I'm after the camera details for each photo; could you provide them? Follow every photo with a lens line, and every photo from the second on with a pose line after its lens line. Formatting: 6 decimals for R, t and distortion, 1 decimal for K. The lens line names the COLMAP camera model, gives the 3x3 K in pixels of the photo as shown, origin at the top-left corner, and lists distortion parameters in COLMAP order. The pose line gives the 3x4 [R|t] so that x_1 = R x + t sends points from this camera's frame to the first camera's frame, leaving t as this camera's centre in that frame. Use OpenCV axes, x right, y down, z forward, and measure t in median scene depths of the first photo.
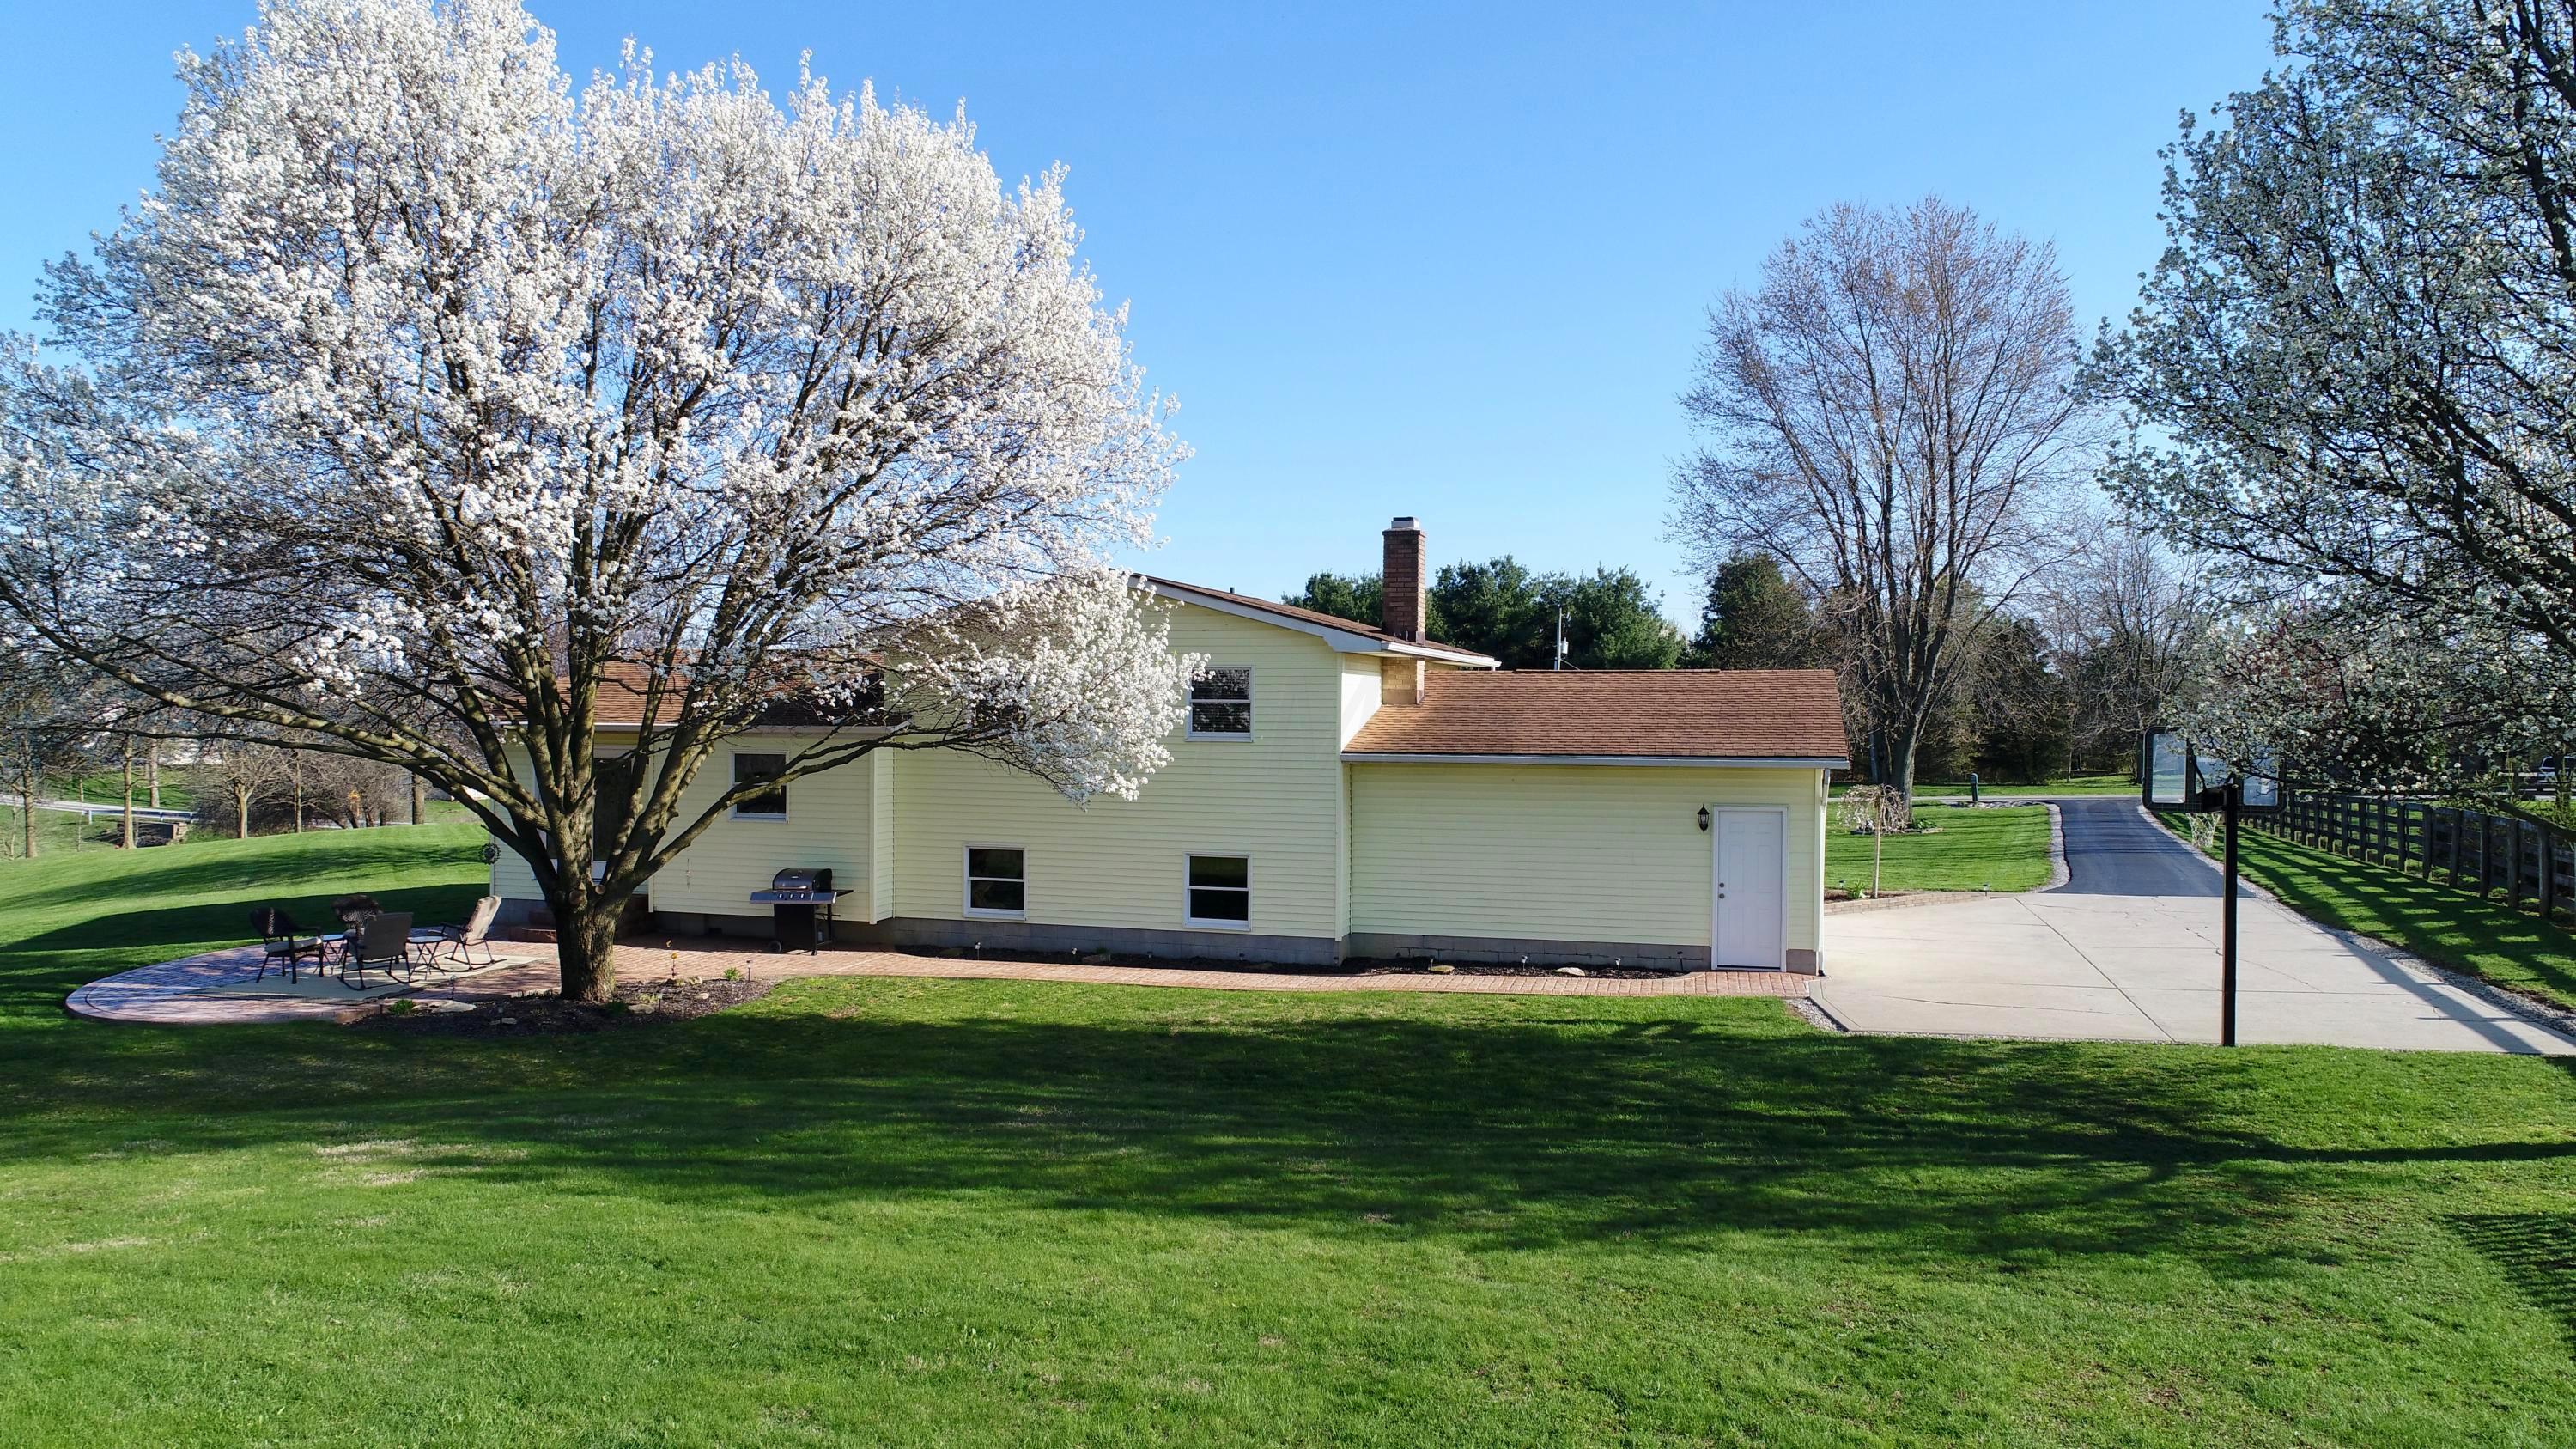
lens RADIAL K [[1741.9, 0, 1298.2], [0, 1741.9, 736.0], [0, 0, 1]] dist [-0.001896, 0.000709]
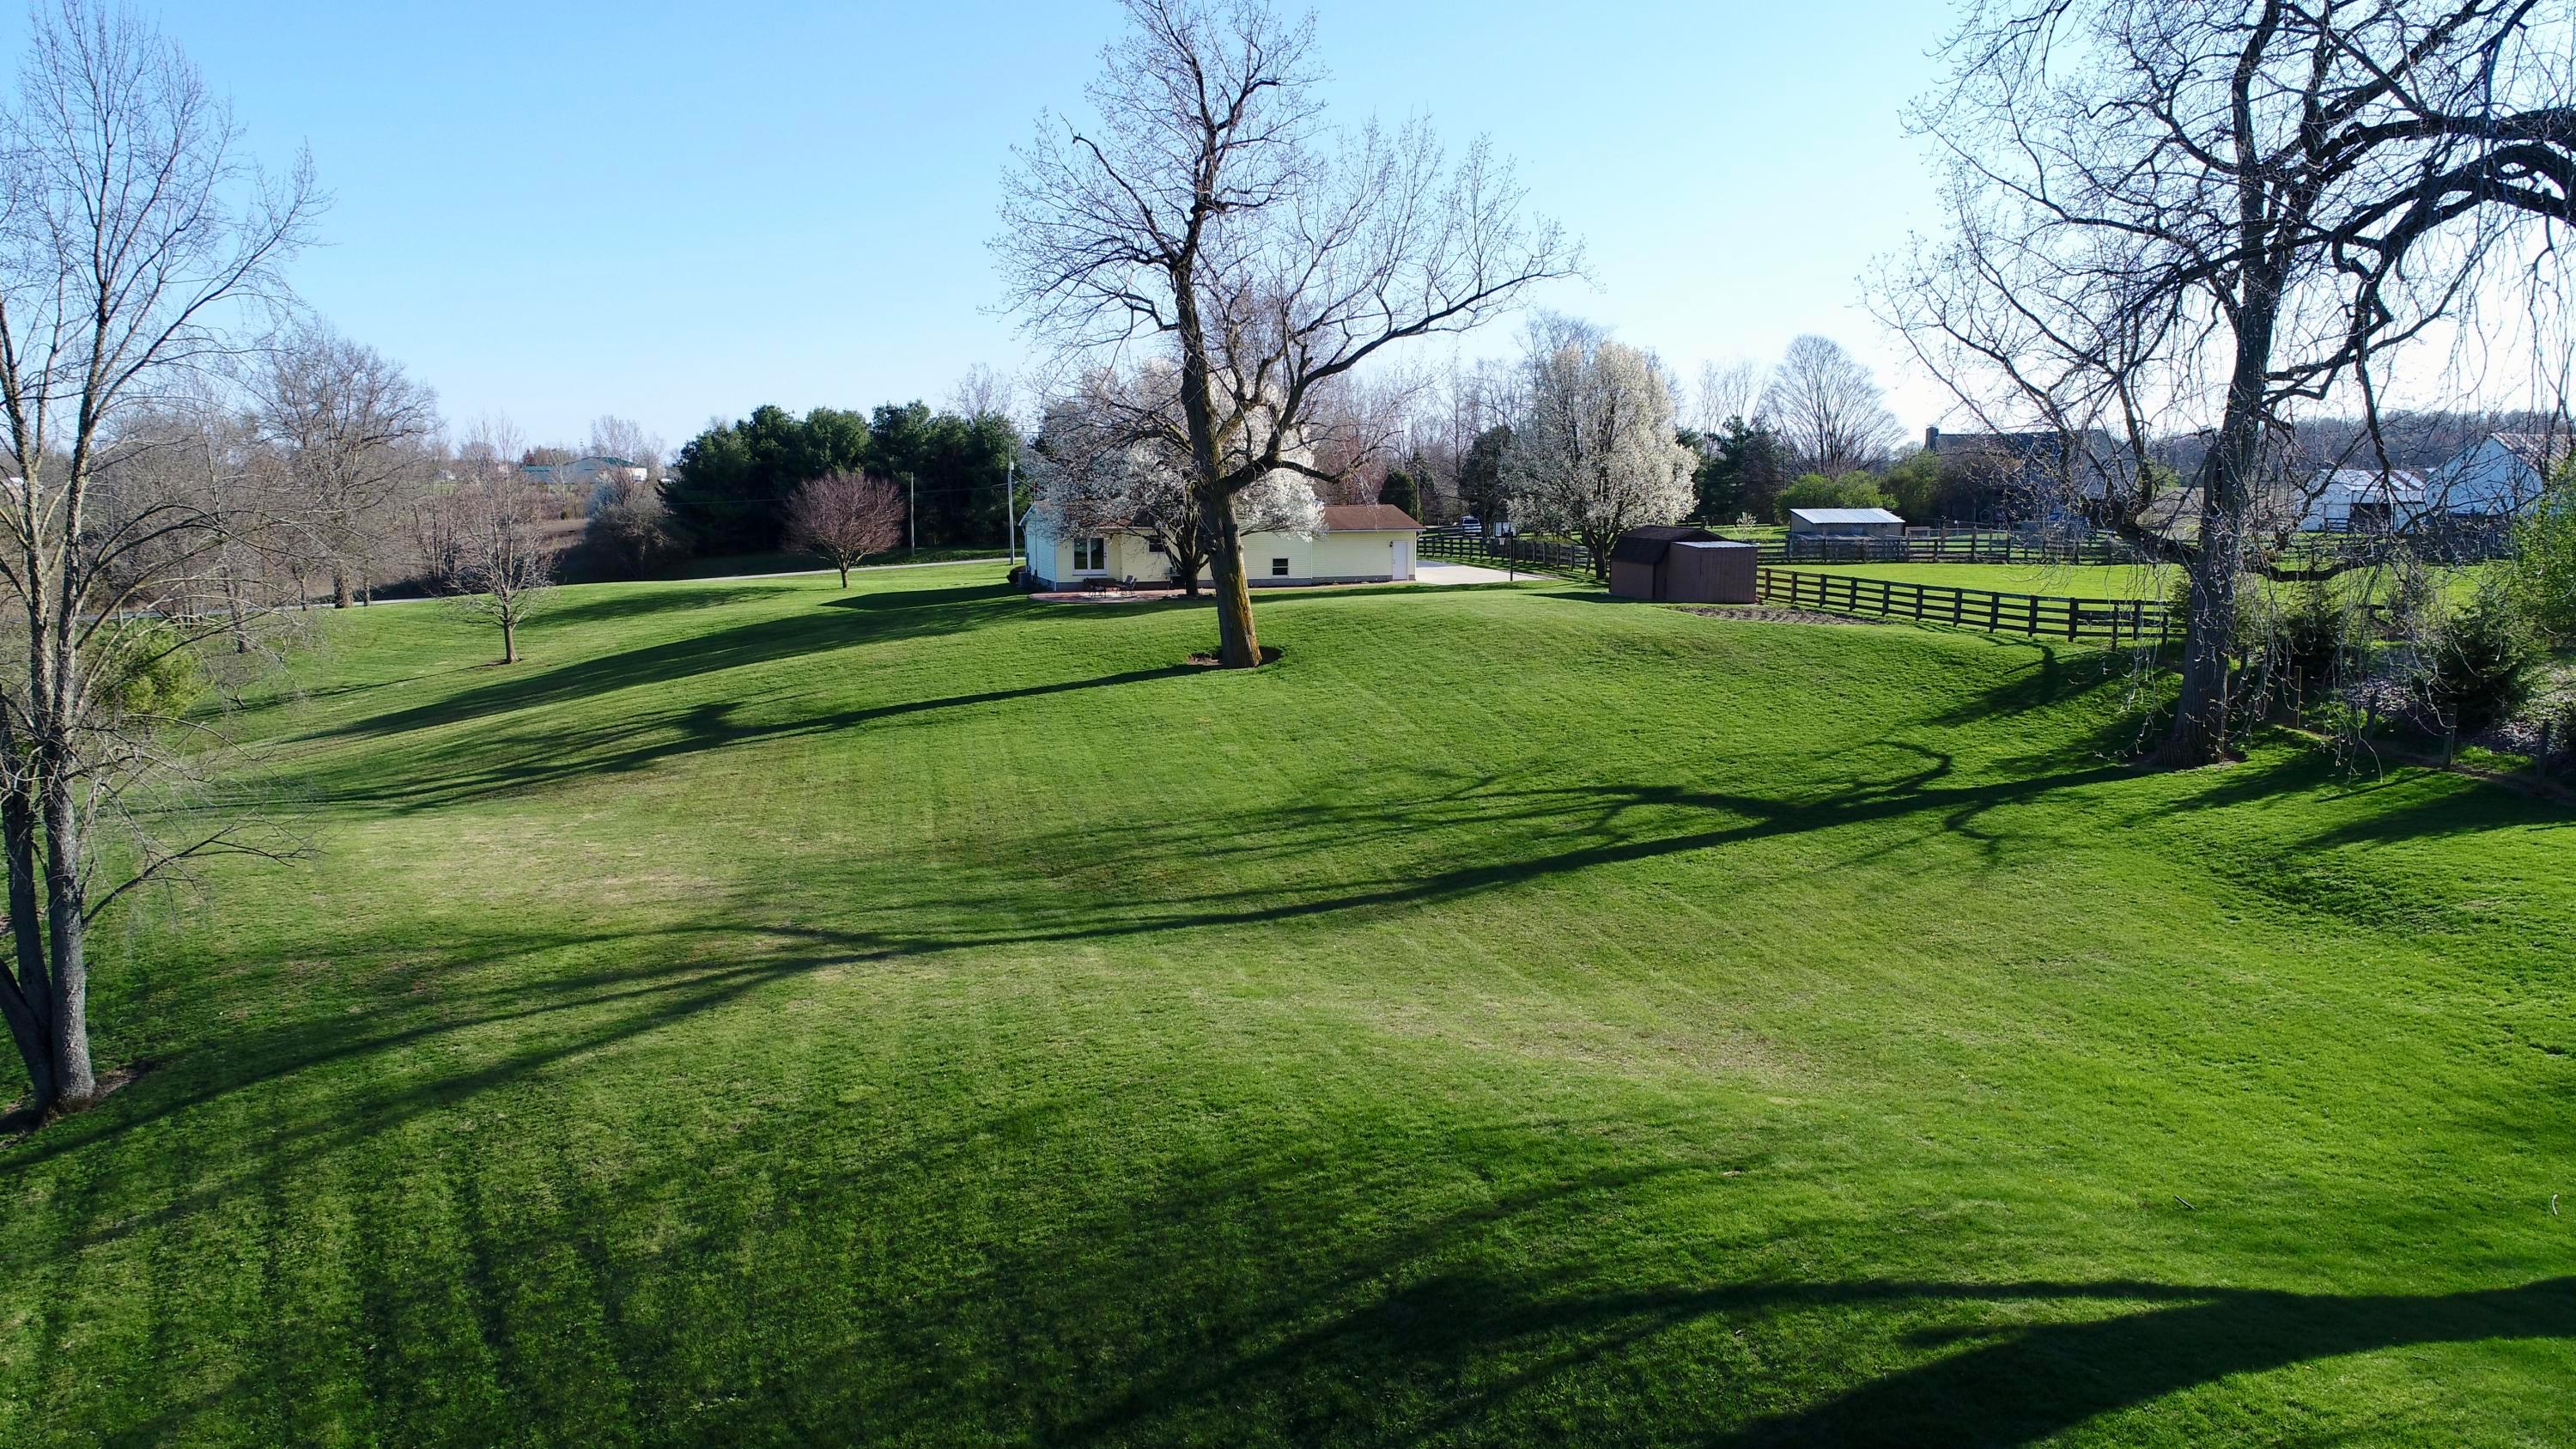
lens RADIAL K [[1741.9, 0, 1288.5], [0, 1741.9, 727.5], [0, 0, 1]] dist [-0.001896, 0.000709]
pose [[0.835987, -0.087332, 0.541756, -2.079700], [0.017132, 0.990927, 0.133303, -0.071942], [-0.548482, -0.102158, 0.829898, -2.173085]]
